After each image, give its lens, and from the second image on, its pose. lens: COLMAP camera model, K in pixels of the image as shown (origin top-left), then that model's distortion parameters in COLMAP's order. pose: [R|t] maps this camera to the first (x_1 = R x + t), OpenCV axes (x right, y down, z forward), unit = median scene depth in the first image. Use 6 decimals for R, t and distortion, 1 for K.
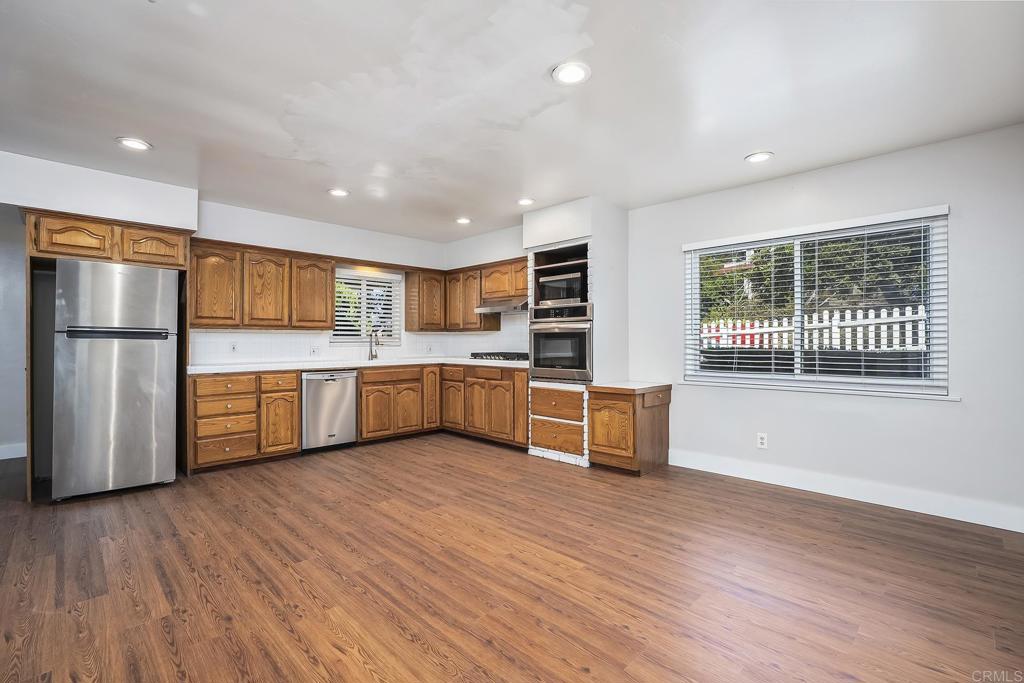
lens RADIAL K [[466.9, 0, 508.0], [0, 466.9, 345.0], [0, 0, 1]] dist [-0.024964, 0.018487]
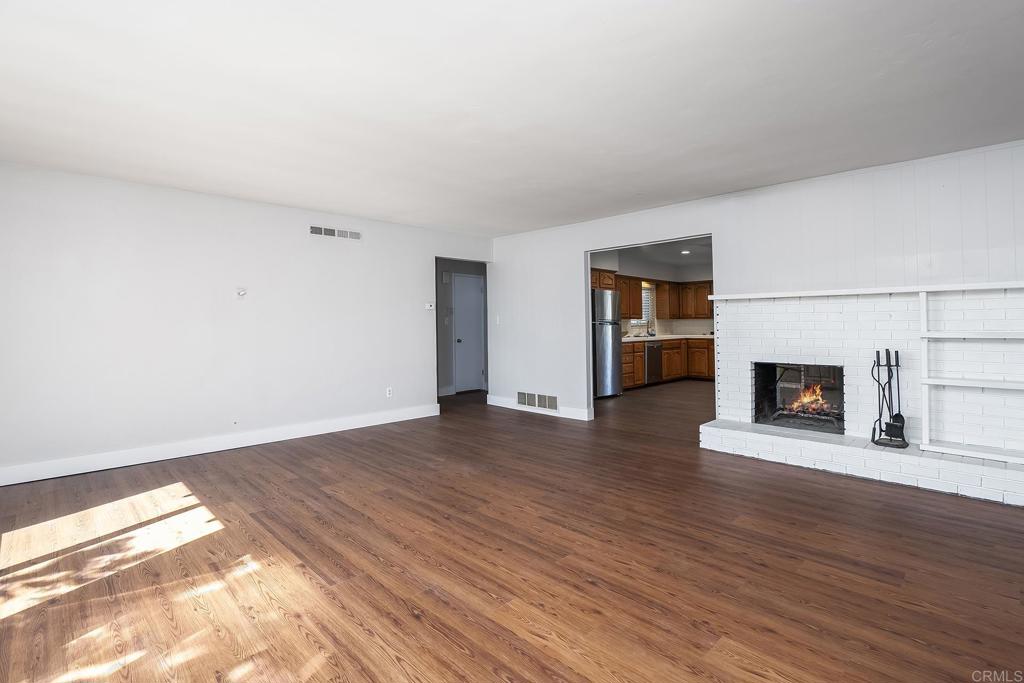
lens RADIAL K [[473.6, 0, 525.9], [0, 473.6, 325.1], [0, 0, 1]] dist [-0.002643, -0.000156]
pose [[0.999912, -0.007516, 0.010955, -1.016265], [0.007590, 0.999948, -0.006751, -0.001170], [-0.010903, 0.006834, 0.999917, -0.978808]]
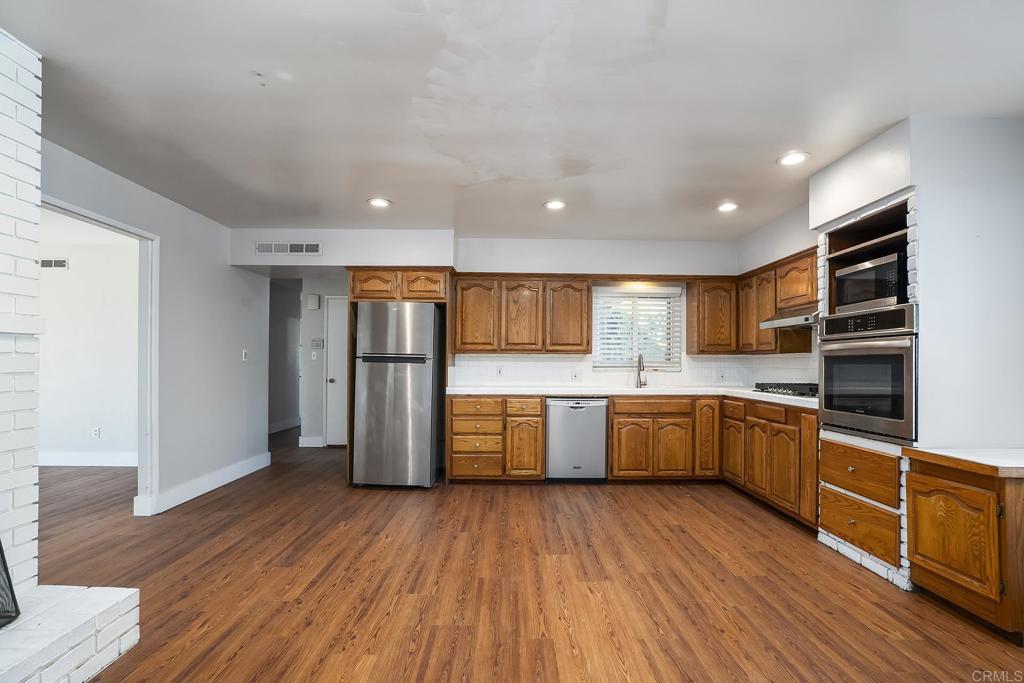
lens RADIAL K [[491.3, 0, 509.0], [0, 491.3, 361.6], [0, 0, 1]] dist [-0.045801, 0.026729]
pose [[0.715790, 0.003042, -0.698309, 0.231038], [-0.012371, 0.999889, -0.008325, -0.007631], [0.698206, 0.014598, 0.715748, 0.228876]]
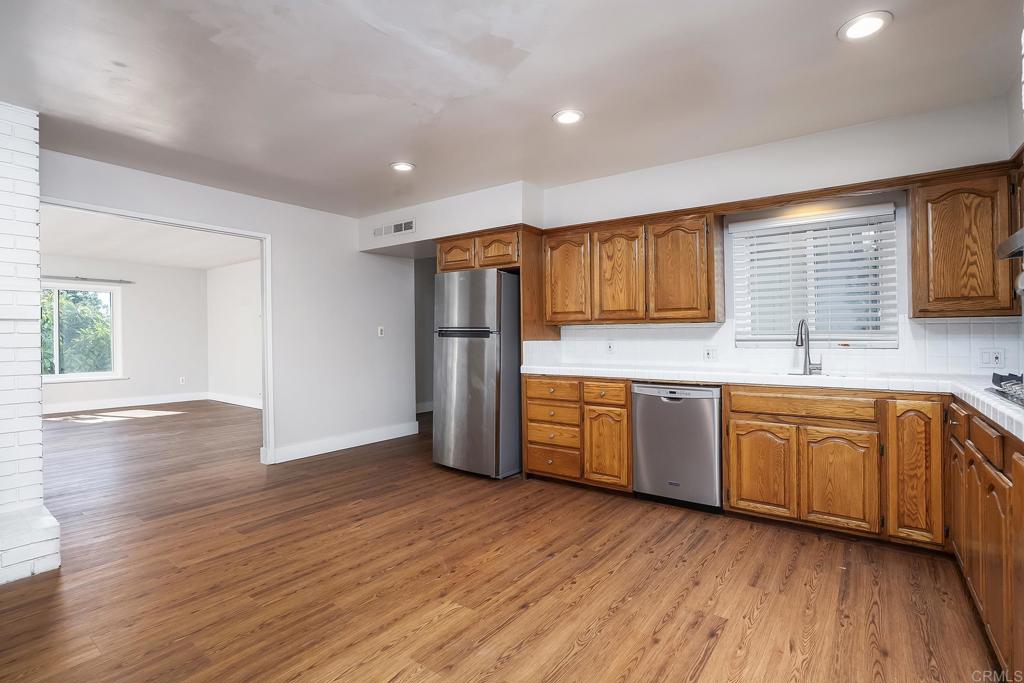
lens RADIAL K [[485.7, 0, 513.1], [0, 485.7, 337.1], [0, 0, 1]] dist [-0.044647, 0.017699]
pose [[0.153167, -0.000399, -0.988200, 0.283757], [-0.004889, 0.999987, -0.001161, -0.010294], [0.988188, 0.005009, 0.153163, 0.758200]]
